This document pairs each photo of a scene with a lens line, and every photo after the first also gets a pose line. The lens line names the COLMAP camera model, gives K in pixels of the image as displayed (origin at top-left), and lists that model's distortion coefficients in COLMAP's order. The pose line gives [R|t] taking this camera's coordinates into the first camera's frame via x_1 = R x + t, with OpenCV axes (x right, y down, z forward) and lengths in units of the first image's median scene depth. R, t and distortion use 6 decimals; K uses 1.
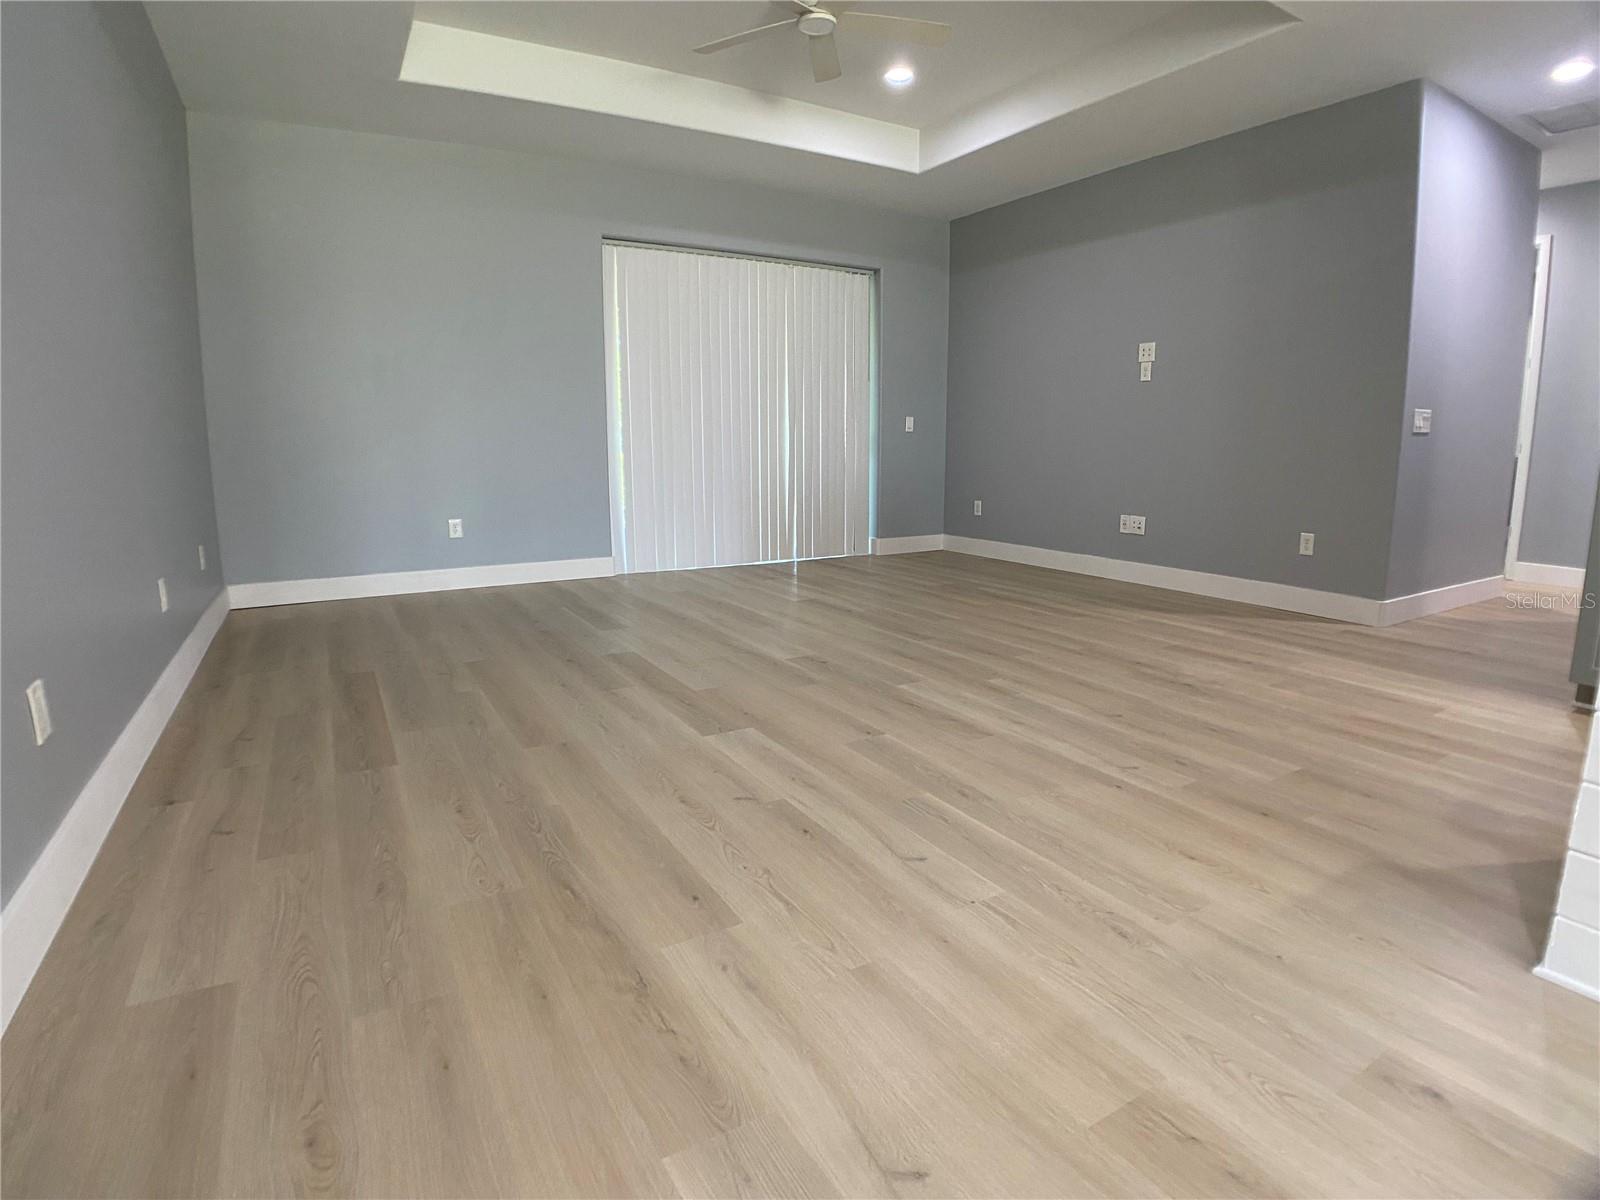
lens RADIAL K [[831.9, 0, 809.2], [0, 831.9, 593.3], [0, 0, 1]] dist [-0.080282, 0.000658]
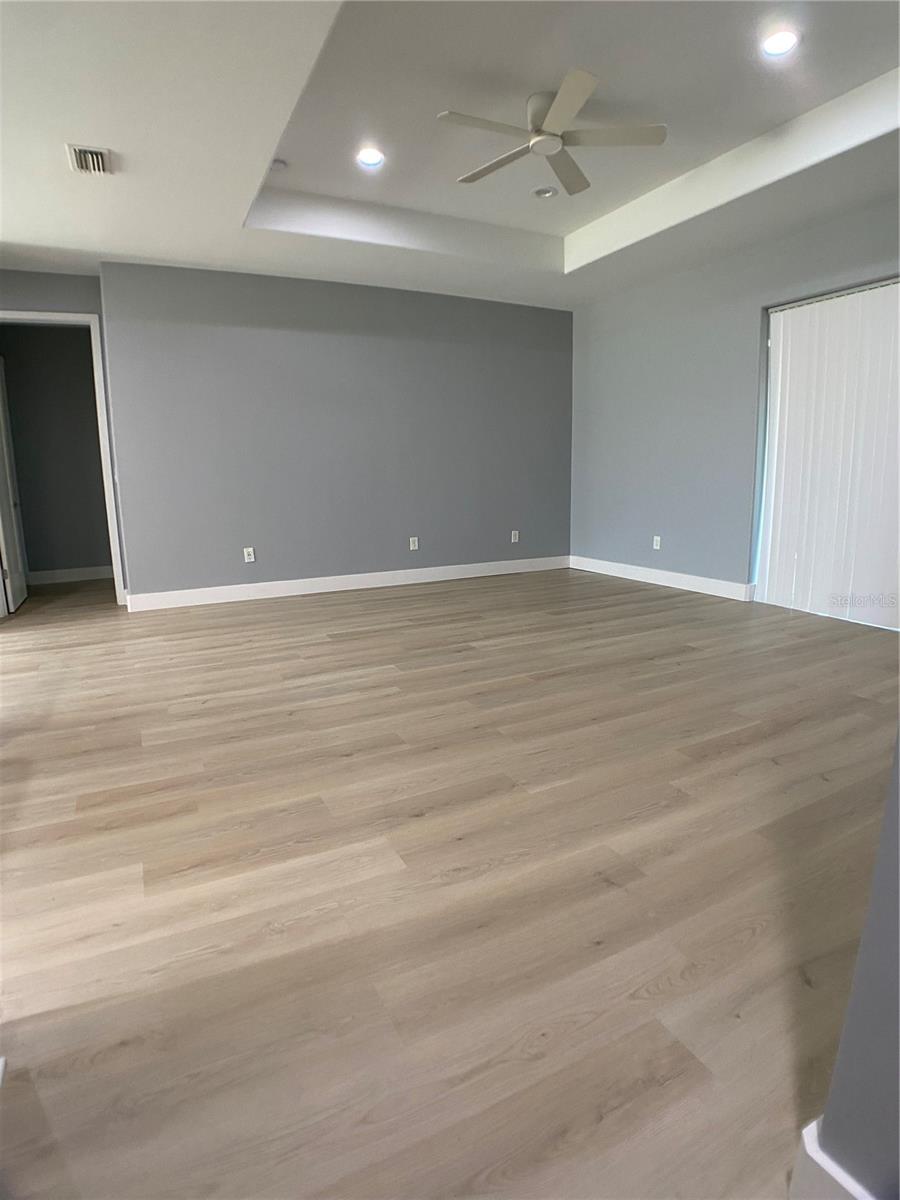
lens RADIAL K [[623.9, 0, 450.0], [0, 623.9, 600.0], [0, 0, 1]] dist [-0.080282, 0.000658]
pose [[-0.065640, 0.193251, -0.978951, 1.270754], [-0.160737, 0.966207, 0.201513, -0.259021], [0.984812, 0.170581, -0.032359, 1.240655]]
